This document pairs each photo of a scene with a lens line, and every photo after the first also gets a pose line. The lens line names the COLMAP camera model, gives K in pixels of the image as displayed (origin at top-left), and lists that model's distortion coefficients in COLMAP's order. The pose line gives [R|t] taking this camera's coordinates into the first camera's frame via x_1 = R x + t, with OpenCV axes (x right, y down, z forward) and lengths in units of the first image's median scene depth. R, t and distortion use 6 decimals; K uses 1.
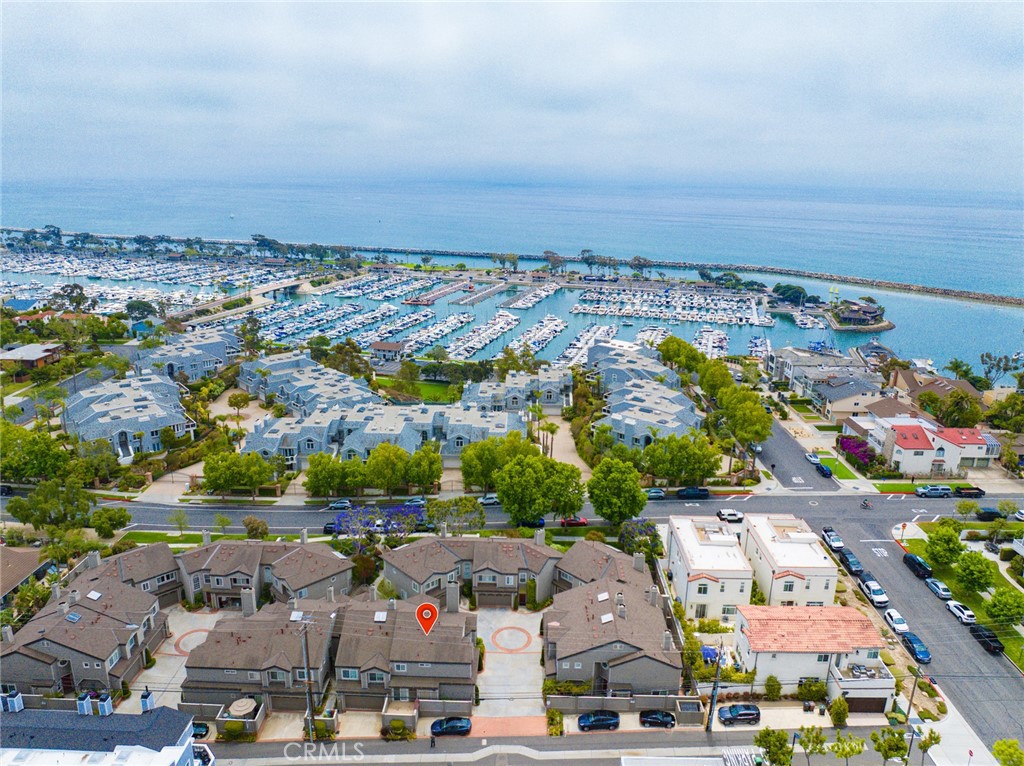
lens RADIAL K [[721.8, 0, 507.6], [0, 721.8, 383.1], [0, 0, 1]] dist [-0.046786, 0.019483]
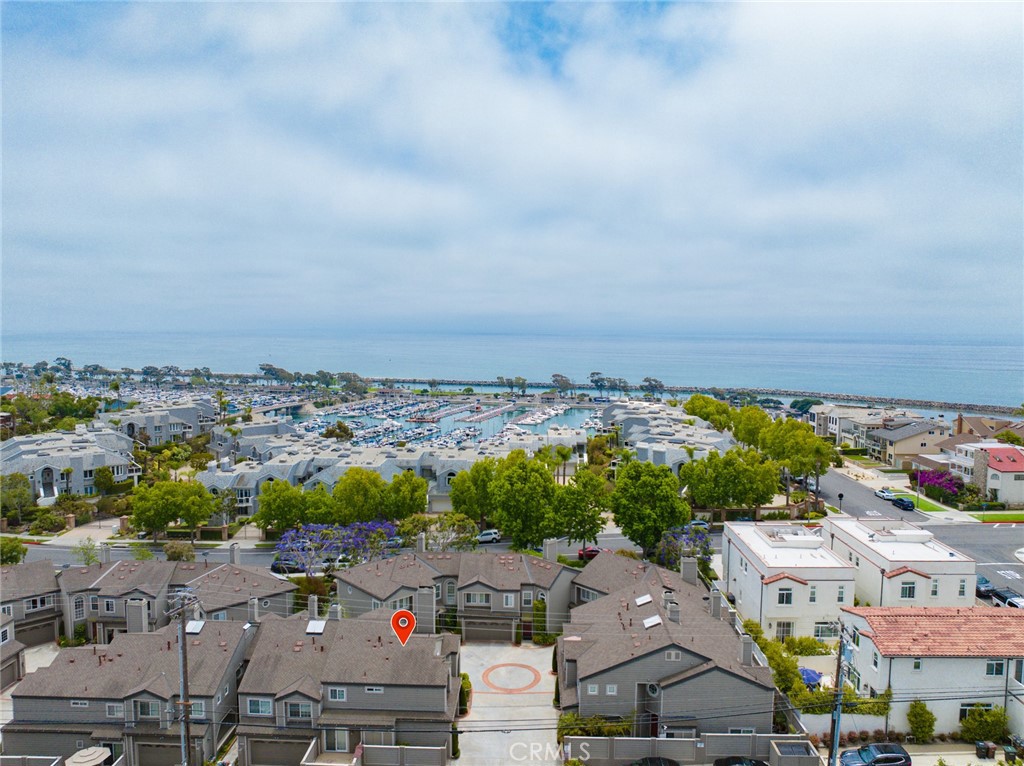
lens RADIAL K [[721.8, 0, 507.7], [0, 721.8, 379.9], [0, 0, 1]] dist [-0.046786, 0.019483]
pose [[0.999857, -0.010845, -0.012942, 0.009685], [0.007918, 0.978114, -0.207920, 0.152586], [0.014914, 0.207788, 0.978060, 0.186342]]
